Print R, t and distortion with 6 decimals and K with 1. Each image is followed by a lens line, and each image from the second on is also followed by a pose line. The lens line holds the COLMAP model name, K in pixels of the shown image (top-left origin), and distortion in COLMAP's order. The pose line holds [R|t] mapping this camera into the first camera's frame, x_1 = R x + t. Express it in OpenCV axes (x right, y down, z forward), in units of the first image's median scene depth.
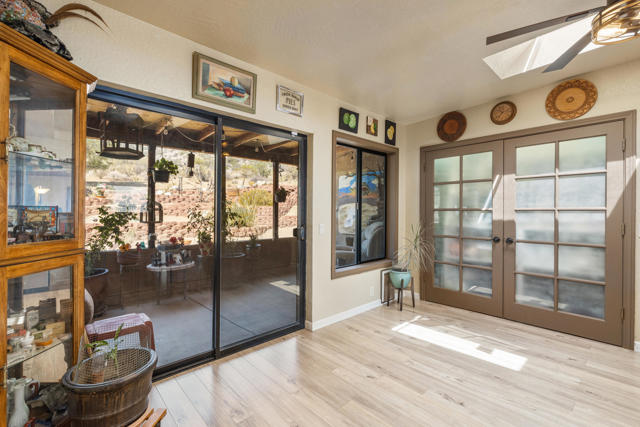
lens RADIAL K [[282.9, 0, 318.4], [0, 282.9, 212.3], [0, 0, 1]] dist [0.001161, 0.000115]
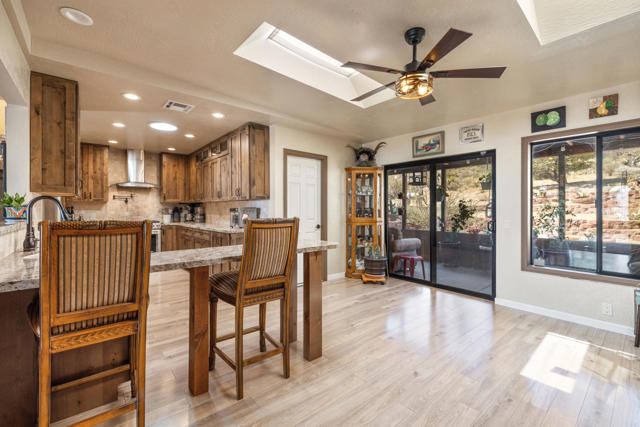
lens RADIAL K [[280.5, 0, 316.6], [0, 280.5, 212.5], [0, 0, 1]] dist [-0.001383, -0.000198]
pose [[-0.052704, 0.015679, -0.998487, 1.236500], [-0.000343, 0.999876, 0.015719, -0.010383], [0.998610, 0.001171, -0.052692, 0.253198]]
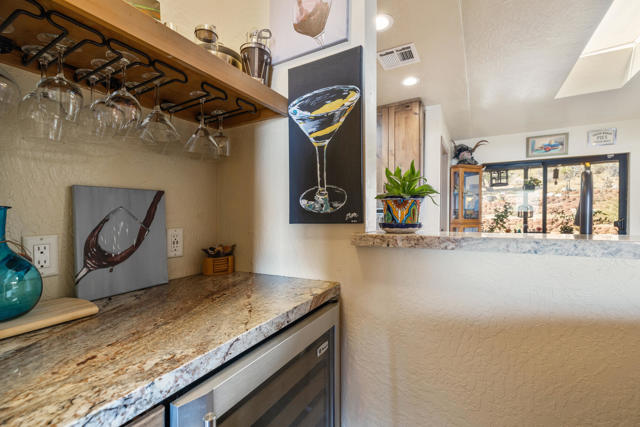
lens RADIAL K [[280.5, 0, 316.6], [0, 280.5, 212.5], [0, 0, 1]] dist [-0.001383, -0.000198]
pose [[0.298742, -0.003429, -0.954328, 0.789984], [0.004705, 0.999987, -0.002120, 0.009496], [0.954322, -0.003857, 0.298754, -0.830908]]
